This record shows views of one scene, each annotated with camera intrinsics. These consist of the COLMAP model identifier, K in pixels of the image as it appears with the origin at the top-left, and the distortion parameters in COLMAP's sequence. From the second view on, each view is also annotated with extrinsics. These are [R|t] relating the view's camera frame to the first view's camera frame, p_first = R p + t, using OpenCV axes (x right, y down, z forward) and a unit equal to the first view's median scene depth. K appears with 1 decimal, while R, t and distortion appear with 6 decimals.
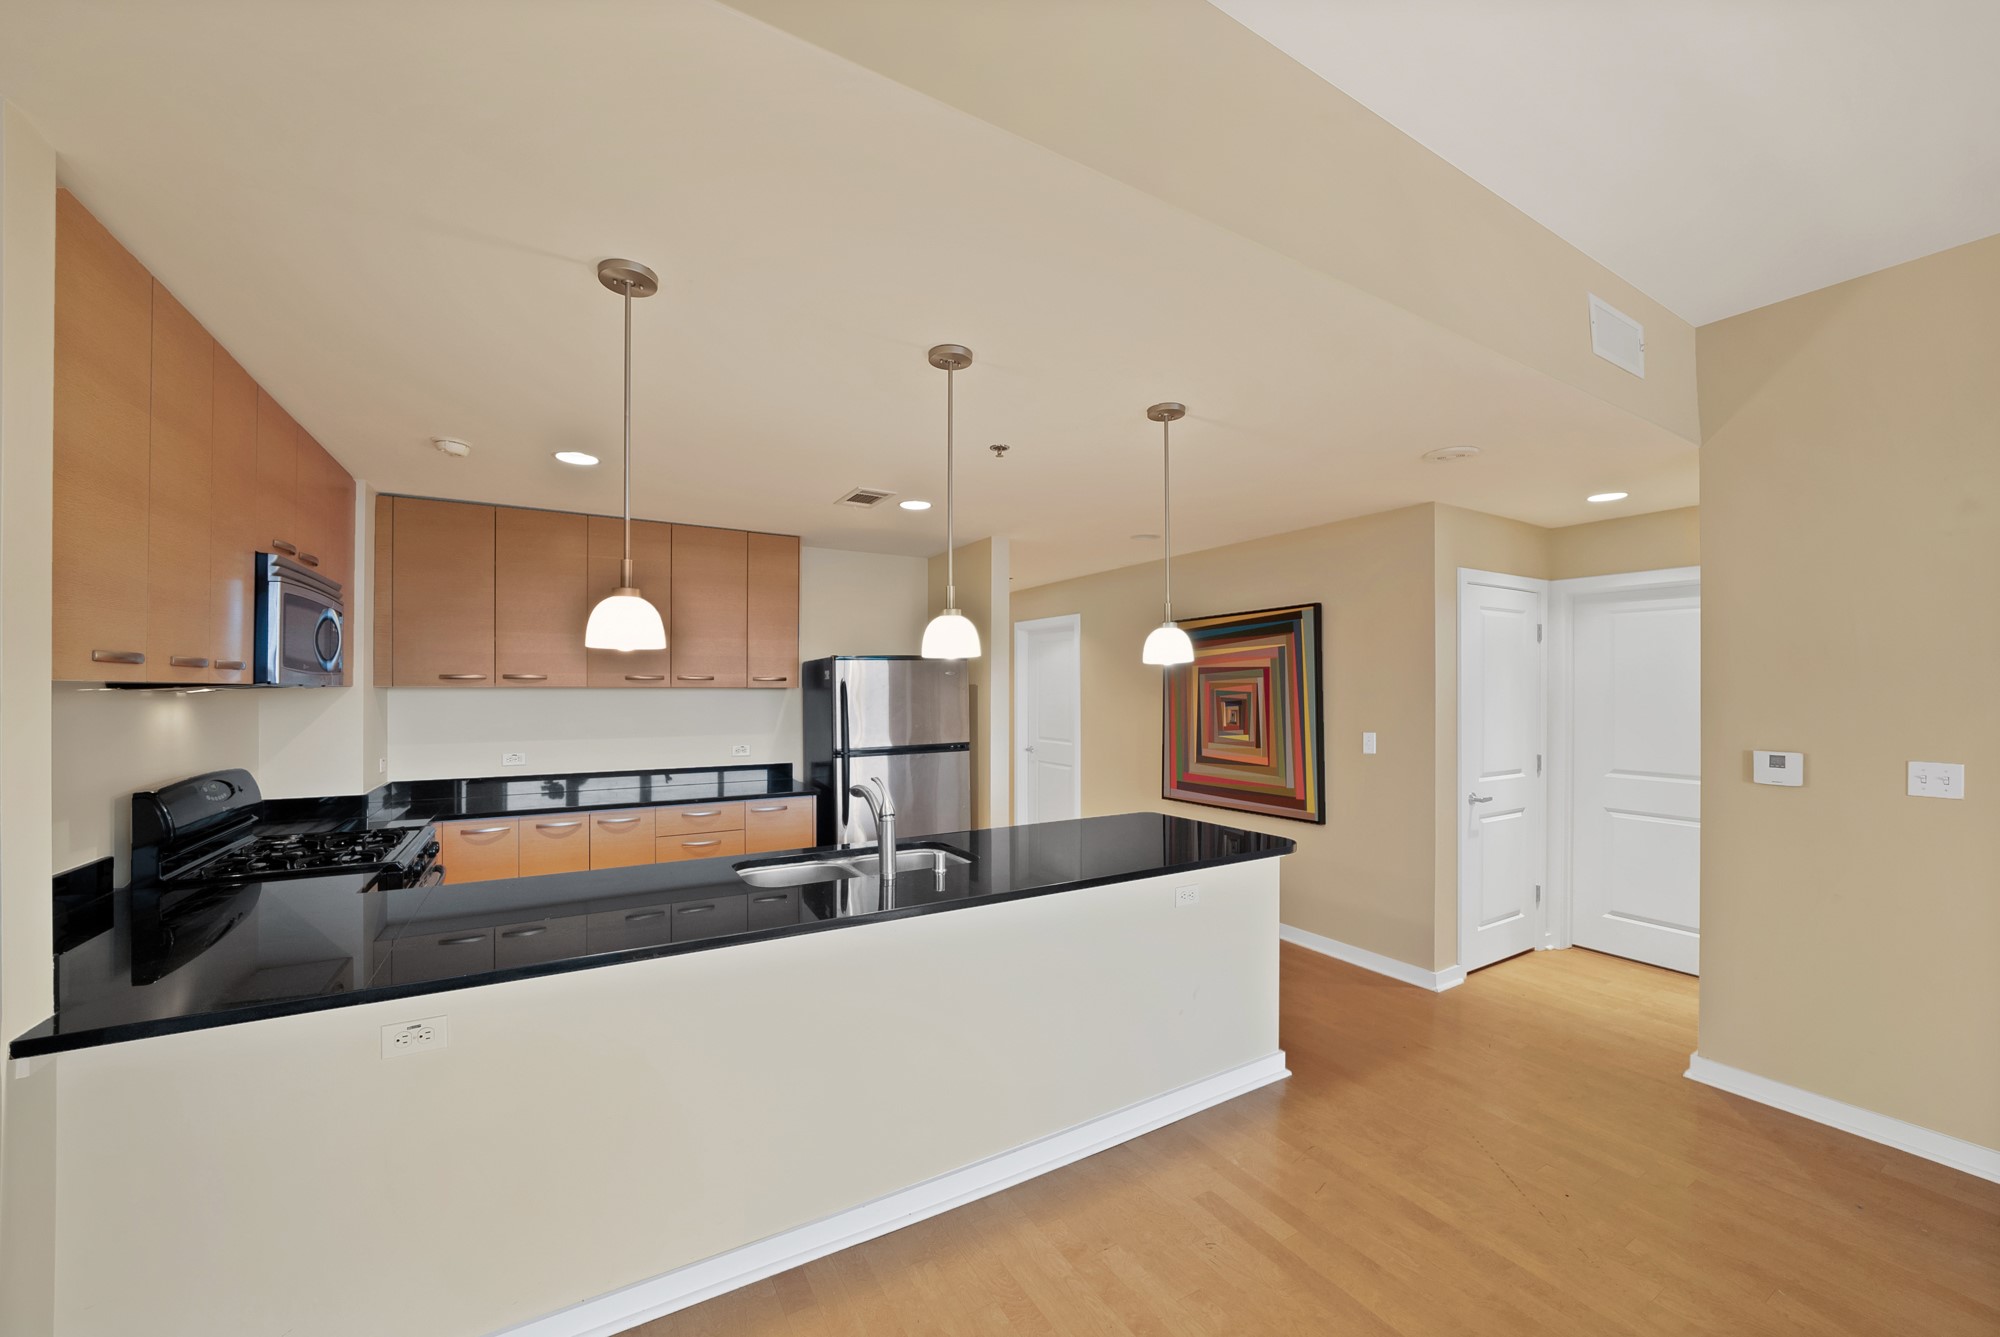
lens RADIAL K [[750.4, 0, 980.0], [0, 750.4, 675.7], [0, 0, 1]] dist [-0.020989, 0.000336]
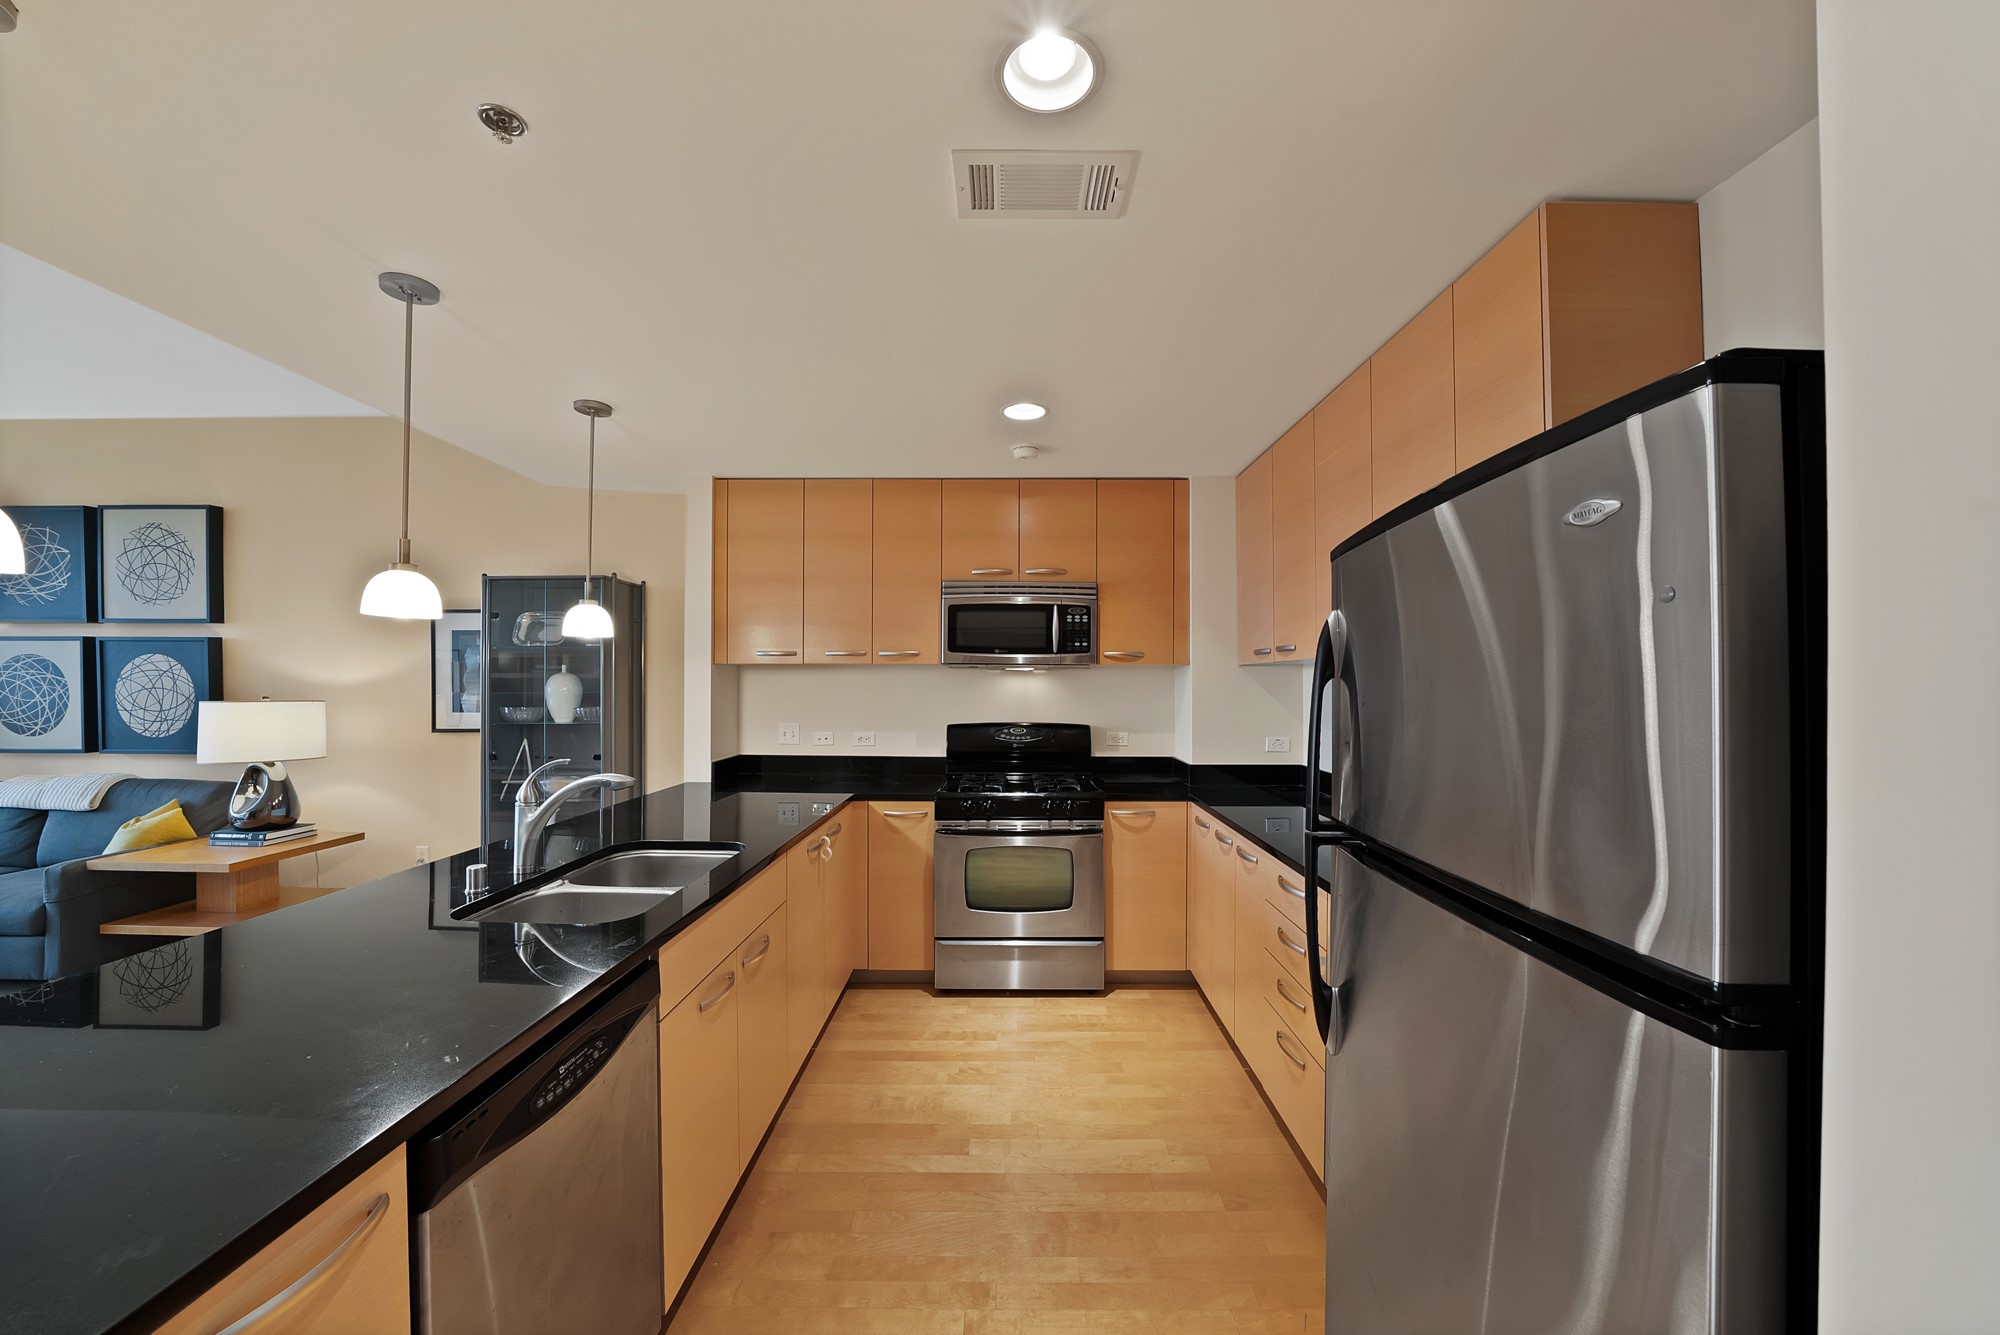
lens RADIAL K [[727.0, 0, 1004.4], [0, 727.0, 680.1], [0, 0, 1]] dist [-0.025079, 0.002909]
pose [[-0.497638, -0.003014, -0.867380, 0.196095], [0.014772, 0.999819, -0.011950, 0.041666], [0.867259, -0.018759, -0.497504, 1.145993]]
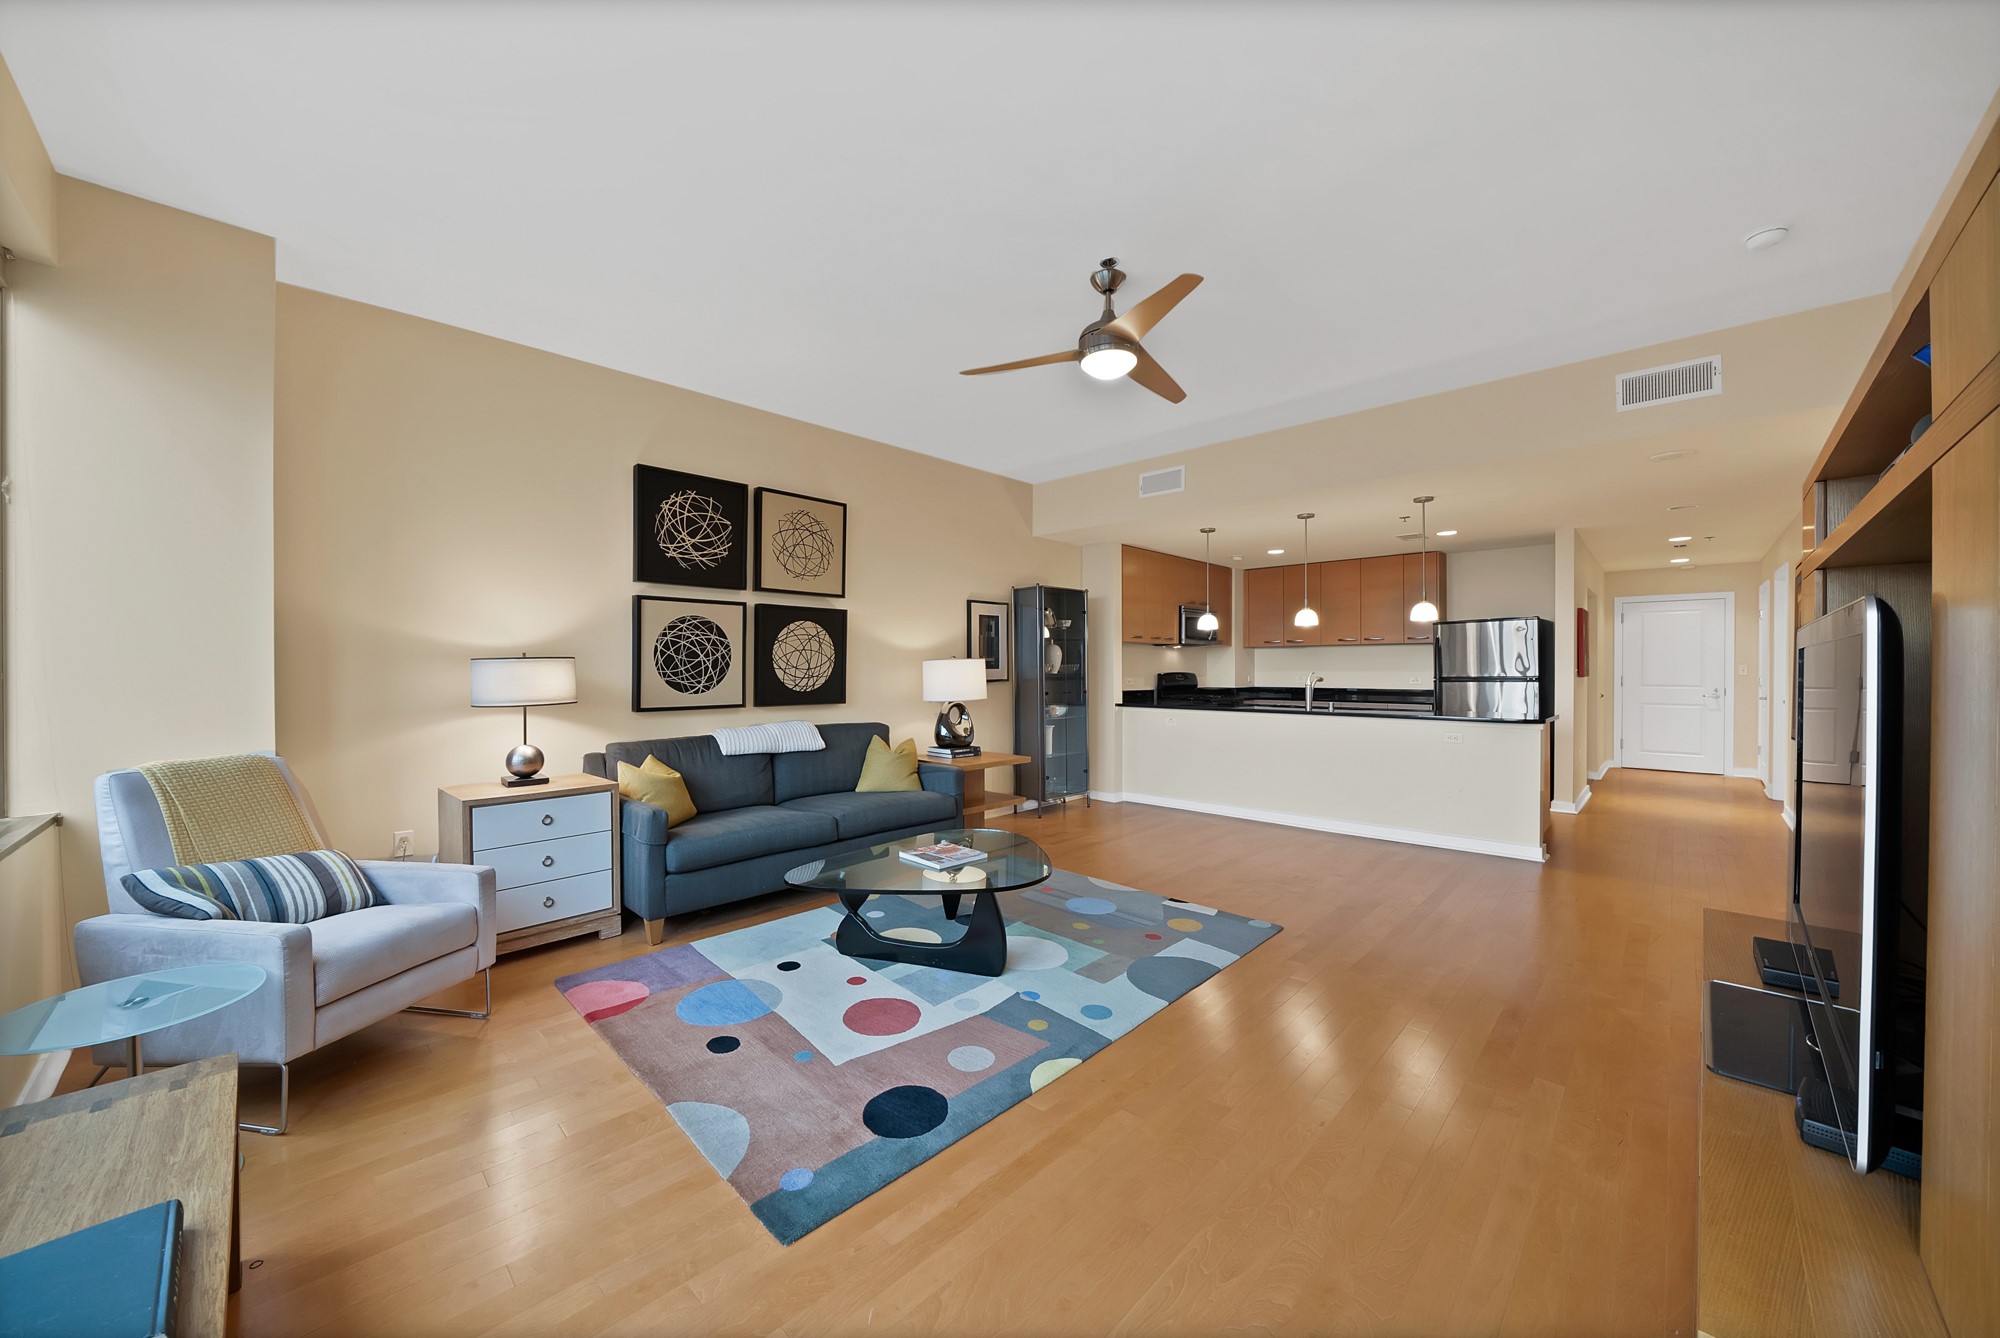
lens RADIAL K [[727.0, 0, 988.8], [0, 727.0, 666.4], [0, 0, 1]] dist [-0.025079, 0.002909]
pose [[0.279527, -0.000126, -0.960138, 1.221116], [0.018529, 0.999814, 0.005263, 0.050902], [0.959959, -0.019262, 0.279477, -0.488801]]
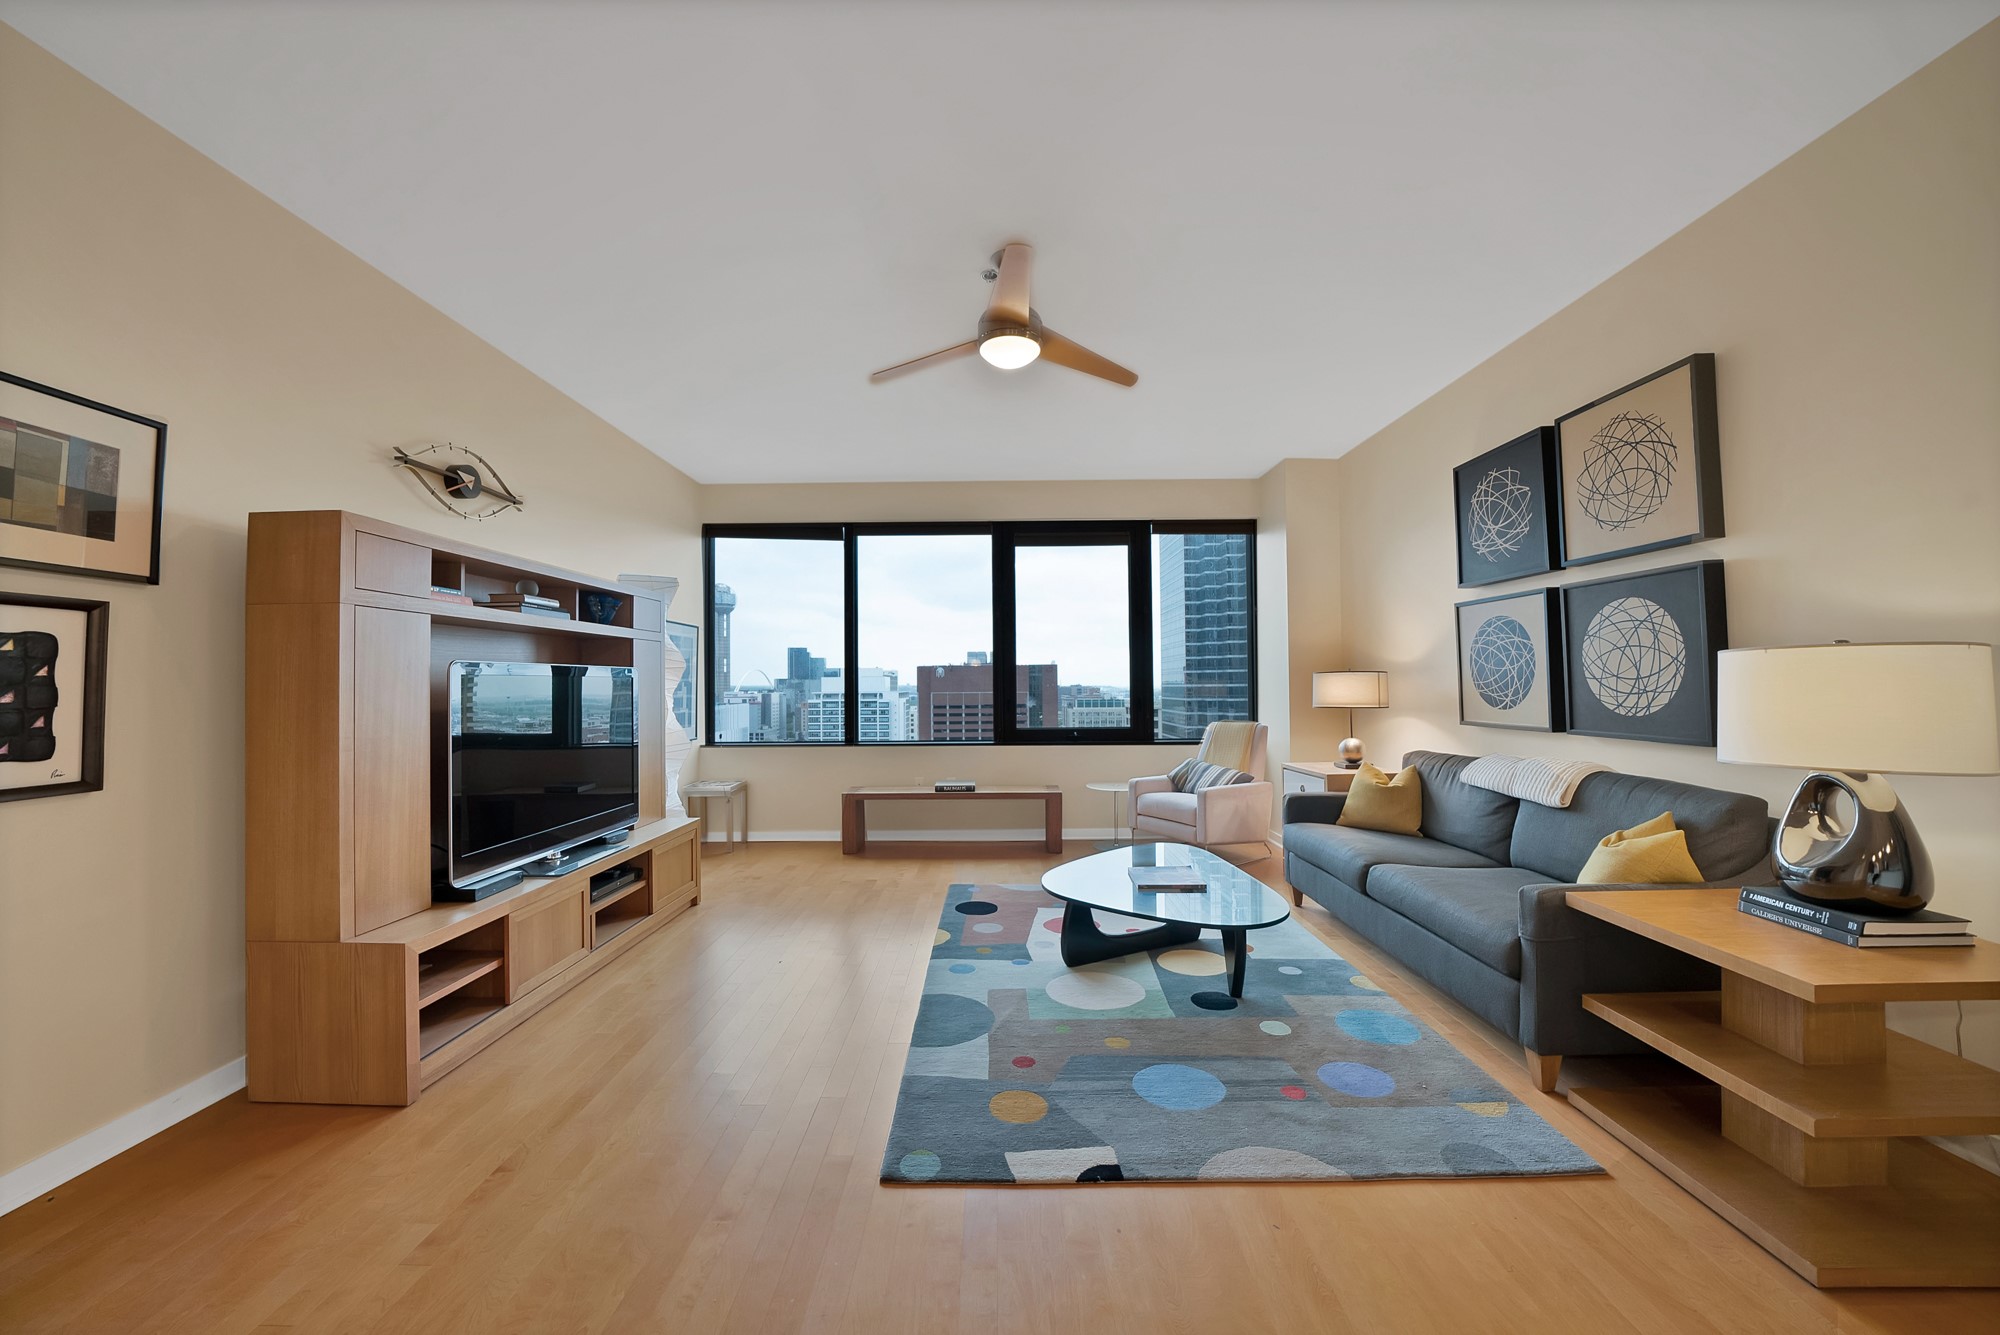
lens RADIAL K [[727.0, 0, 994.8], [0, 727.0, 668.6], [0, 0, 1]] dist [-0.025079, 0.002909]
pose [[-0.869034, 0.018684, 0.494399, 0.125956], [-0.000846, 0.999229, -0.039249, 0.075215], [-0.494751, -0.034527, -0.868349, 0.519277]]
